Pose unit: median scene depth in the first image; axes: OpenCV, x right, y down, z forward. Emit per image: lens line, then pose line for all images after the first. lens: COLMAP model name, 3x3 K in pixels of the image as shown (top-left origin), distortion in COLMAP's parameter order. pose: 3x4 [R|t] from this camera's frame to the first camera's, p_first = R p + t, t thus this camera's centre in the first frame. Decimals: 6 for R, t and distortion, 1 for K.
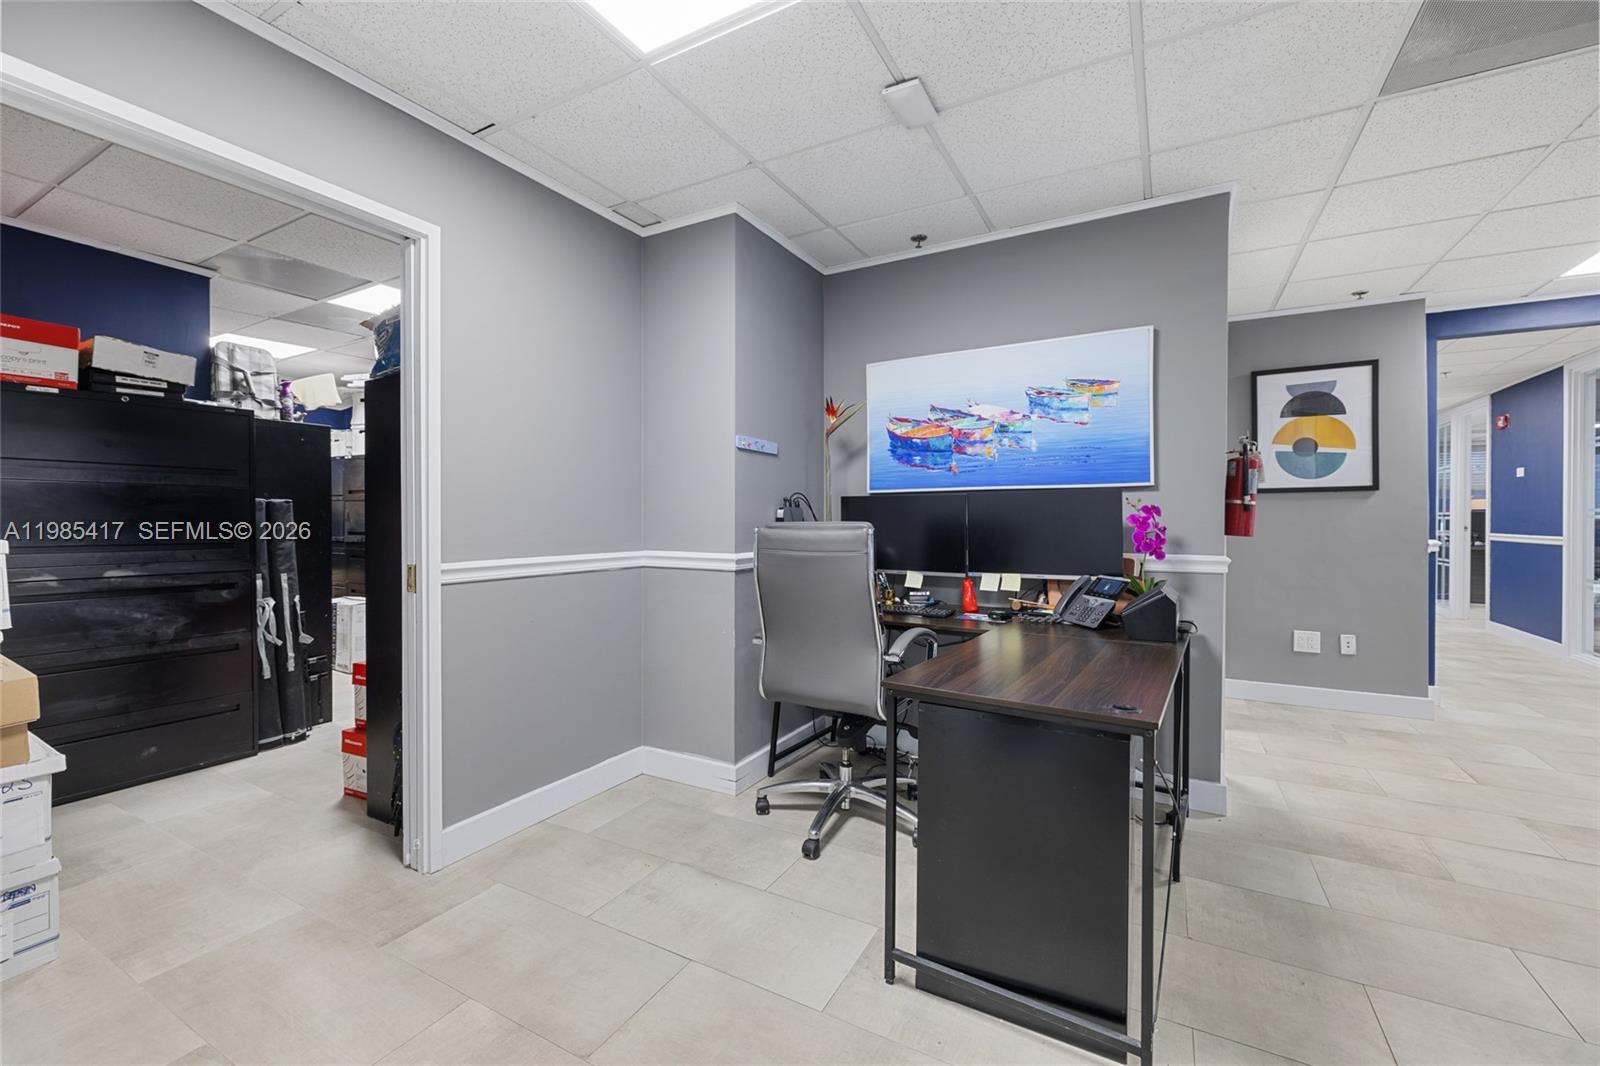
lens RADIAL K [[678.9, 0, 792.8], [0, 678.9, 527.5], [0, 0, 1]] dist [-0.000732, 0.000774]
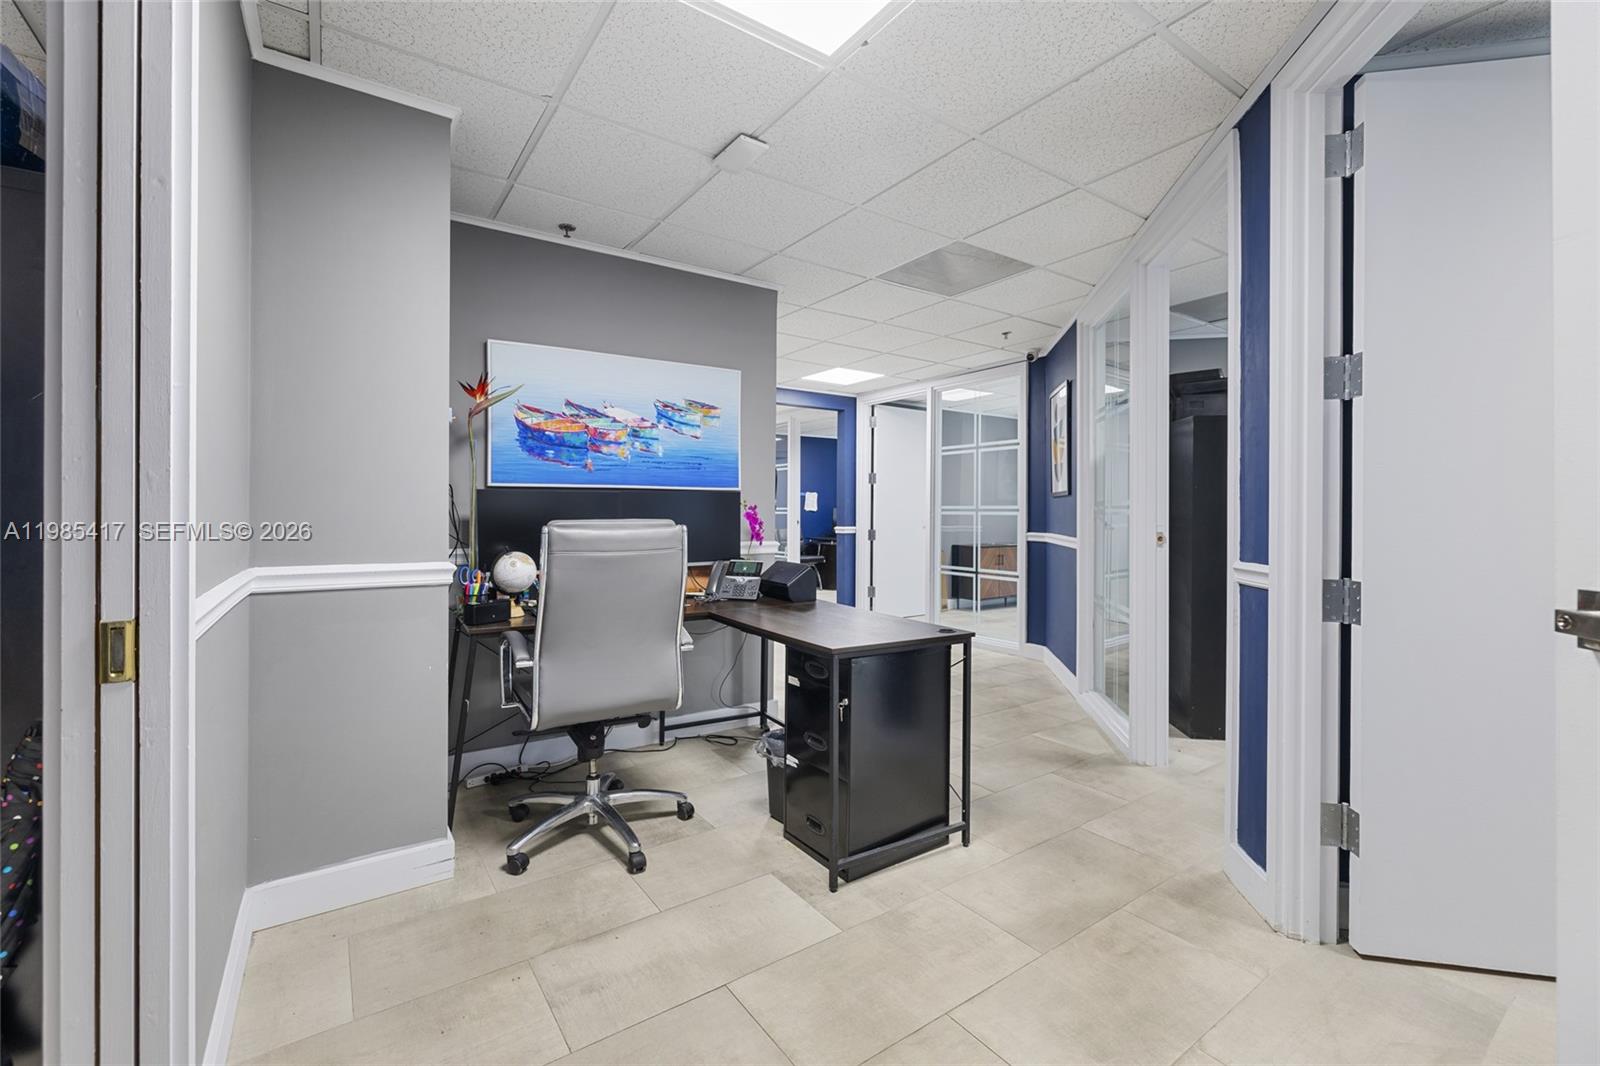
lens RADIAL K [[678.9, 0, 793.3], [0, 678.9, 517.6], [0, 0, 1]] dist [-0.000732, 0.000774]
pose [[0.432854, -0.004625, 0.901452, -0.561190], [0.008715, 0.999962, 0.000945, -0.007980], [-0.901422, 0.007447, 0.432877, 0.292852]]
